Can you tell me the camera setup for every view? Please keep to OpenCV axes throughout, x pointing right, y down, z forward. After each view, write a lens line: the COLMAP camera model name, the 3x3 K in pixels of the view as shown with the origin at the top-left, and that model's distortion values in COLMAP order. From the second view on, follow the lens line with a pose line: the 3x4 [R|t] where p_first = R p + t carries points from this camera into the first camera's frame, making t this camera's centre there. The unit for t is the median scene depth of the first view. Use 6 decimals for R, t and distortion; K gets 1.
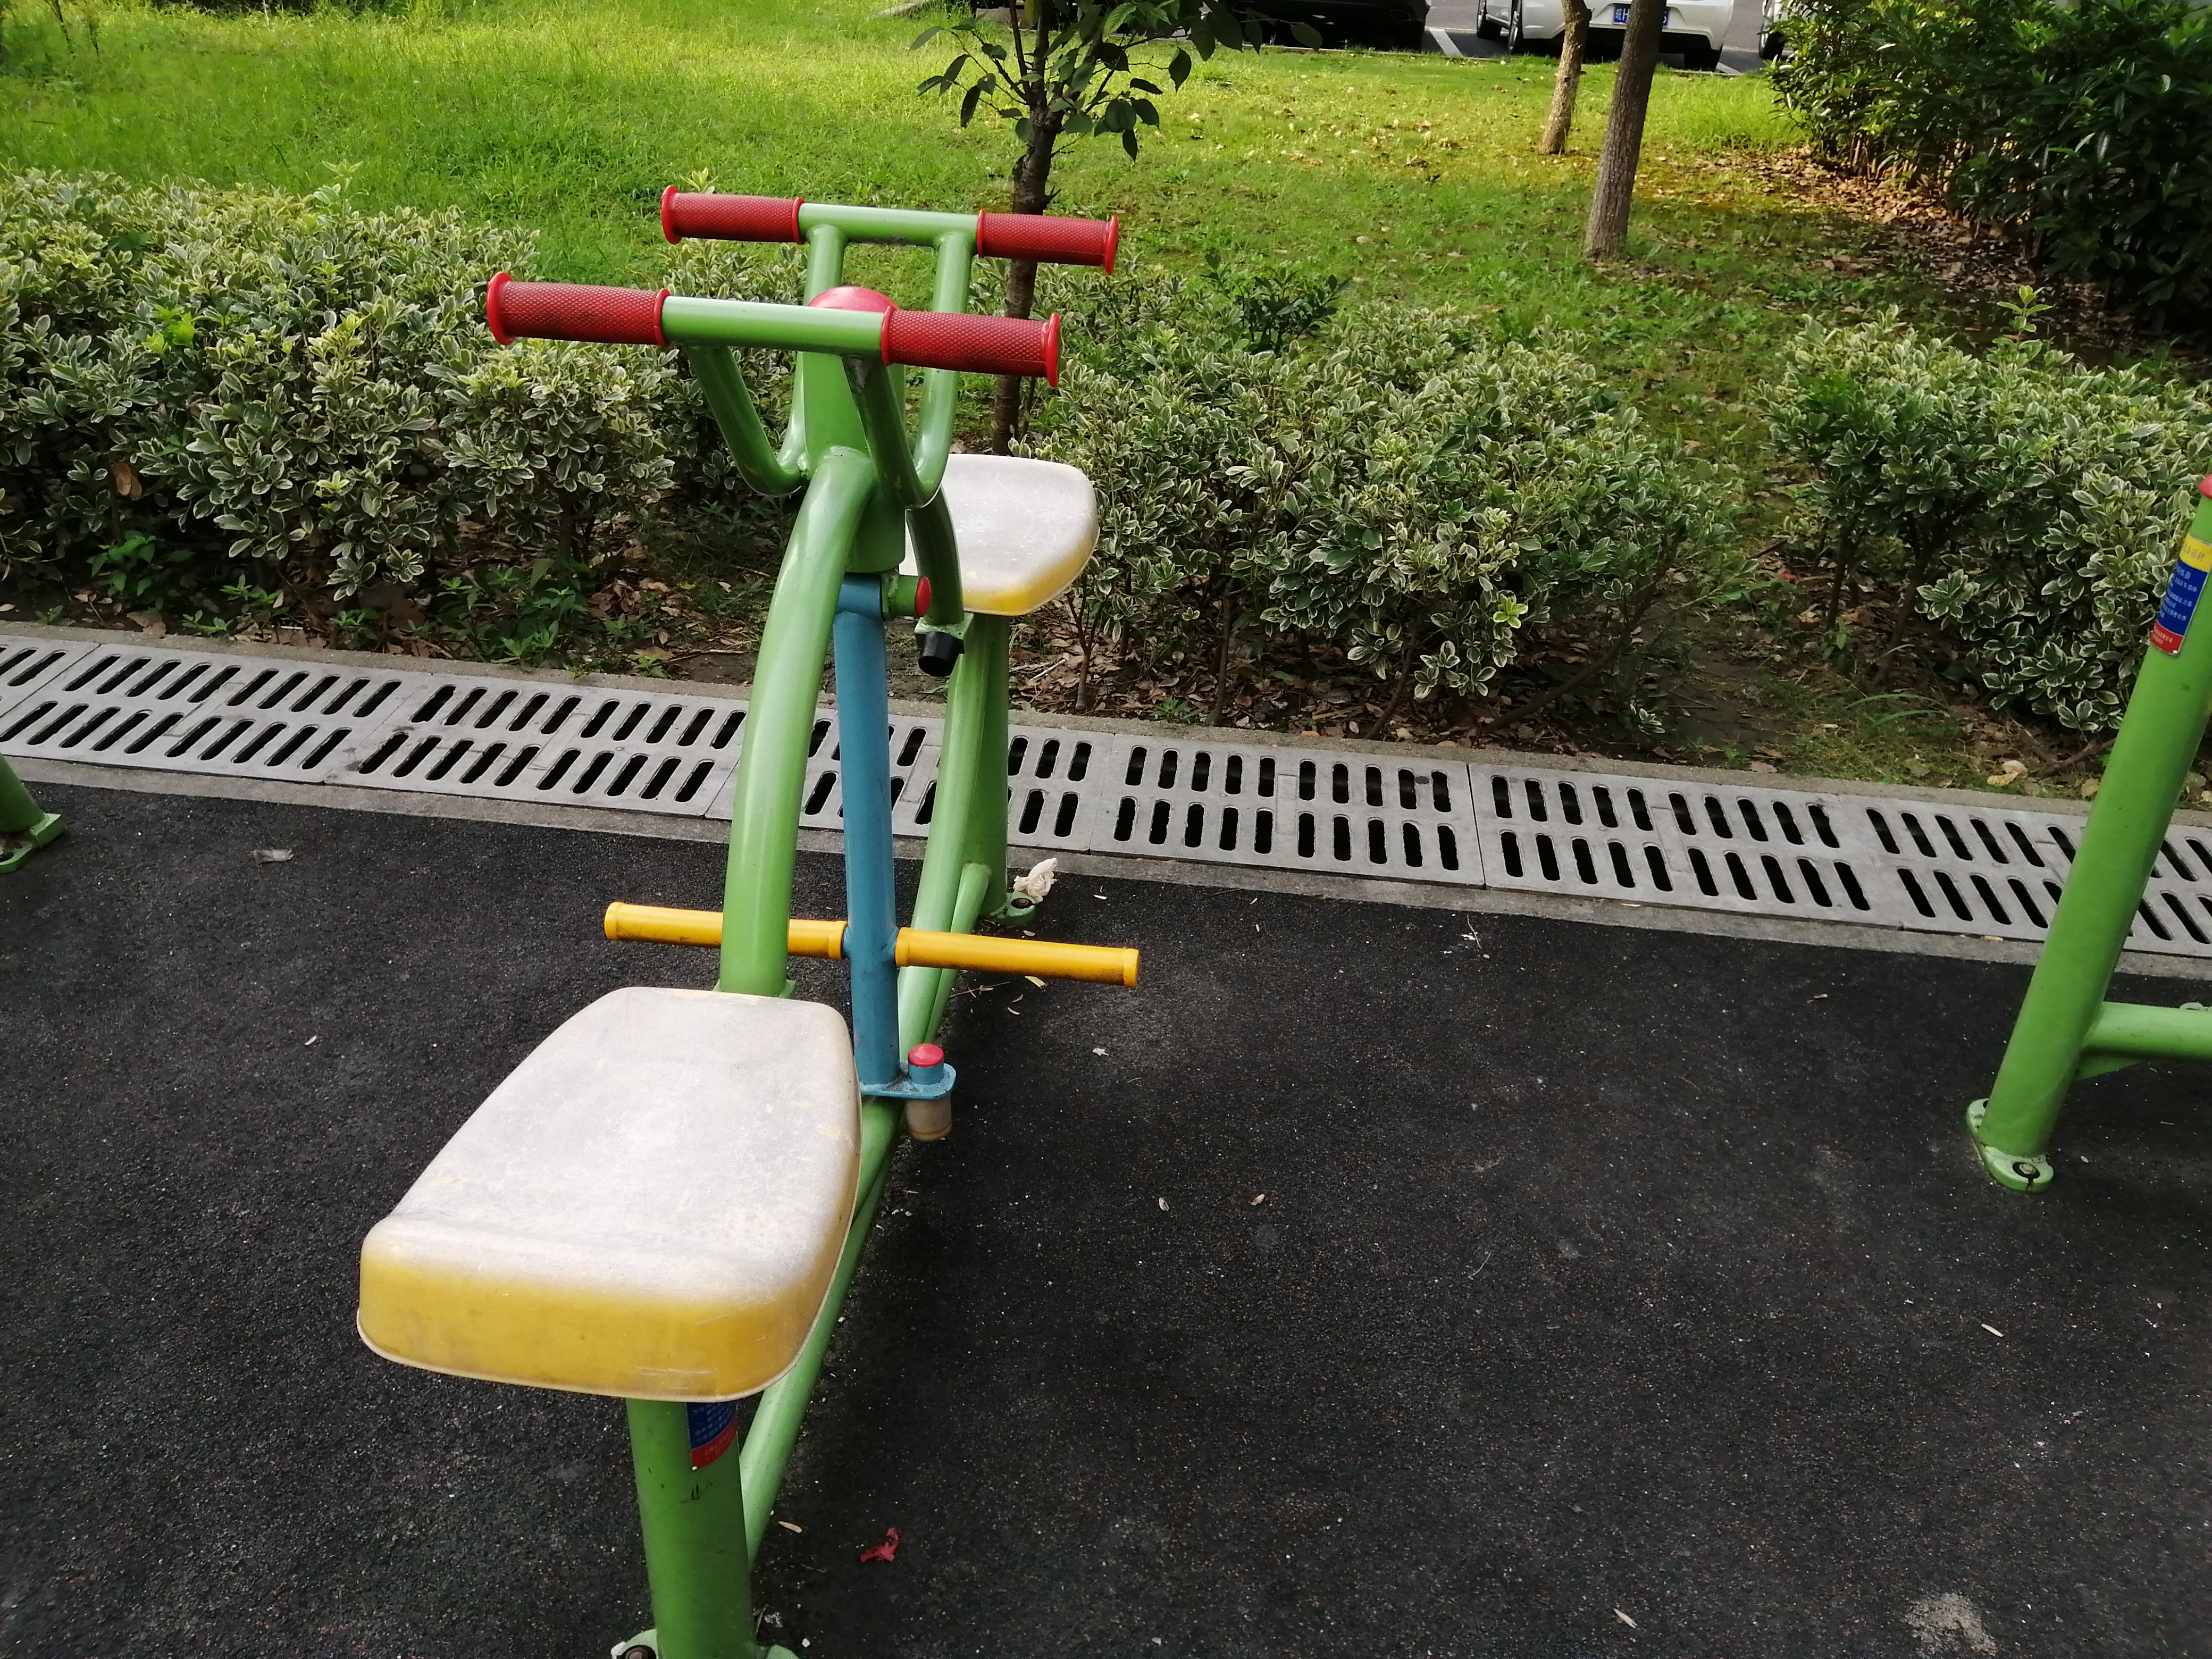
lens RADIAL K [[1811.6, 0, 1106.0], [0, 1811.6, 829.5], [0, 0, 1]] dist [0.035869, -0.016204]
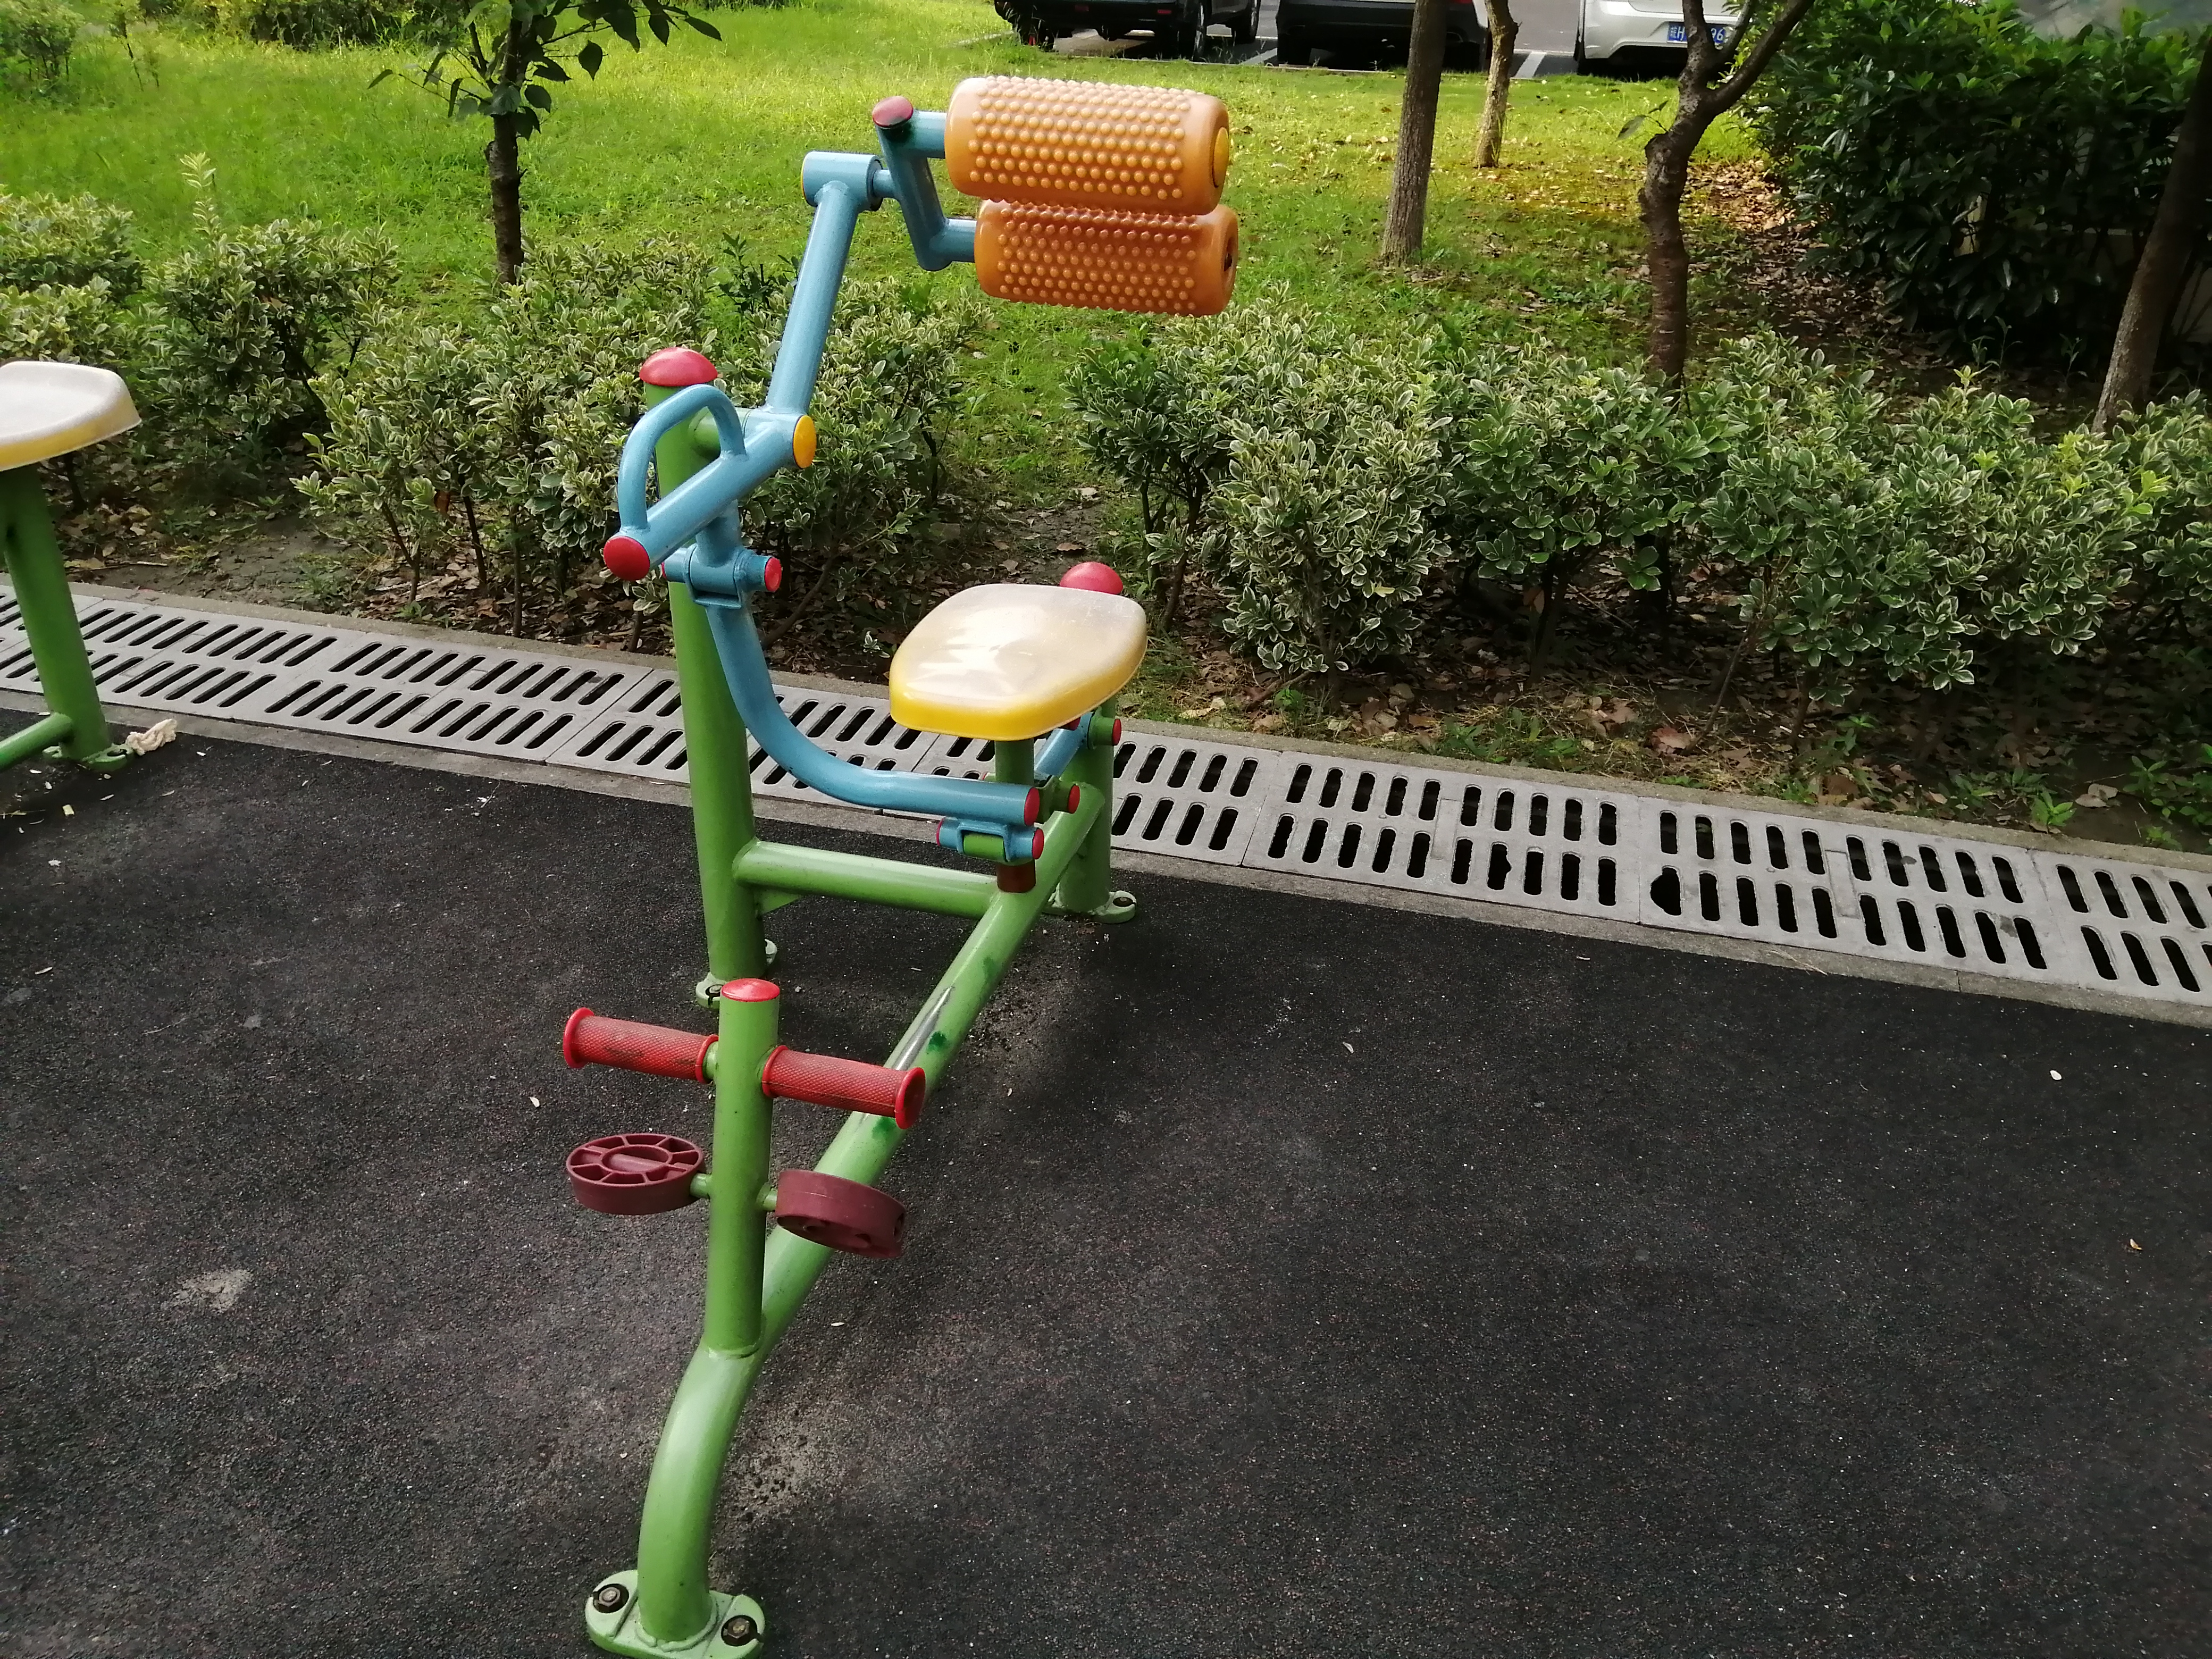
lens RADIAL K [[1775.2, 0, 1015.0], [0, 1775.2, 827.3], [0, 0, 1]] dist [-0.007319, -0.011805]
pose [[0.980366, 0.052066, -0.190188, 0.059658], [-0.054319, 0.998502, -0.006649, 0.005302], [0.189557, 0.016849, 0.981725, -0.002659]]
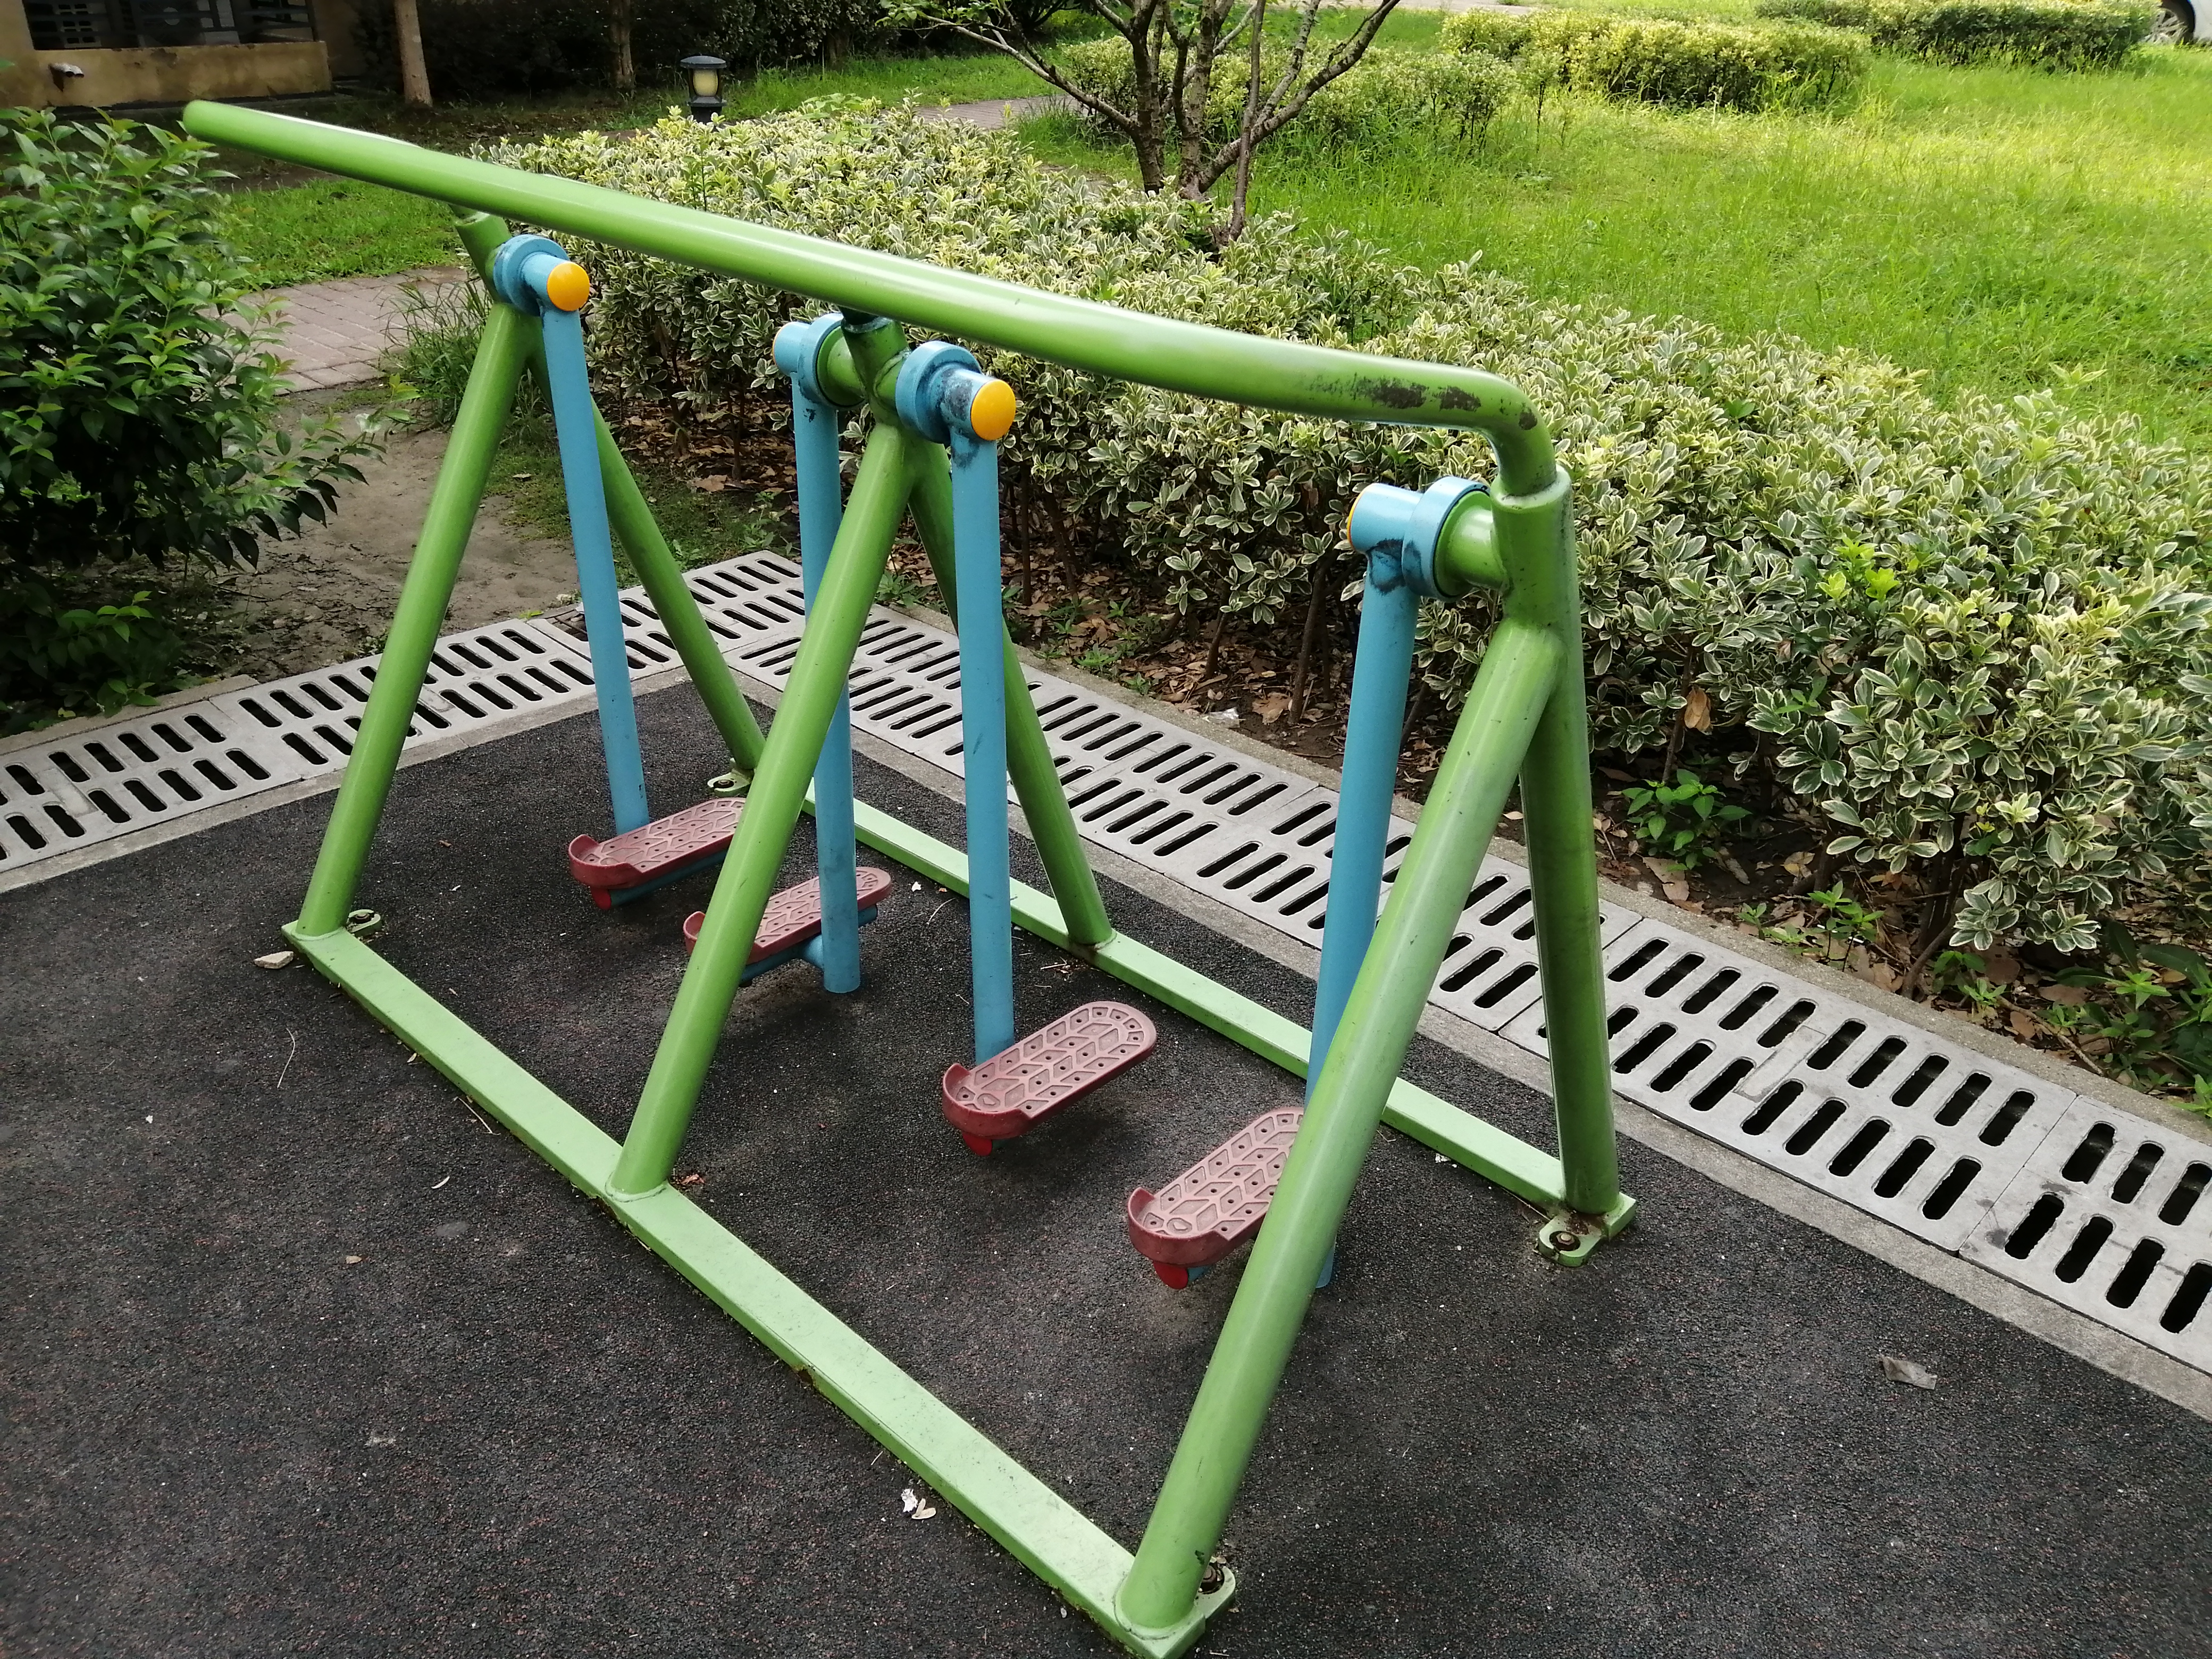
lens RADIAL K [[1811.6, 0, 1106.0], [0, 1811.6, 829.5], [0, 0, 1]] dist [0.035869, -0.016204]
pose [[0.797454, 0.265820, -0.541670, -0.352980], [-0.285903, 0.957018, 0.048739, -0.125669], [0.531344, 0.115998, 0.839177, 0.197116]]
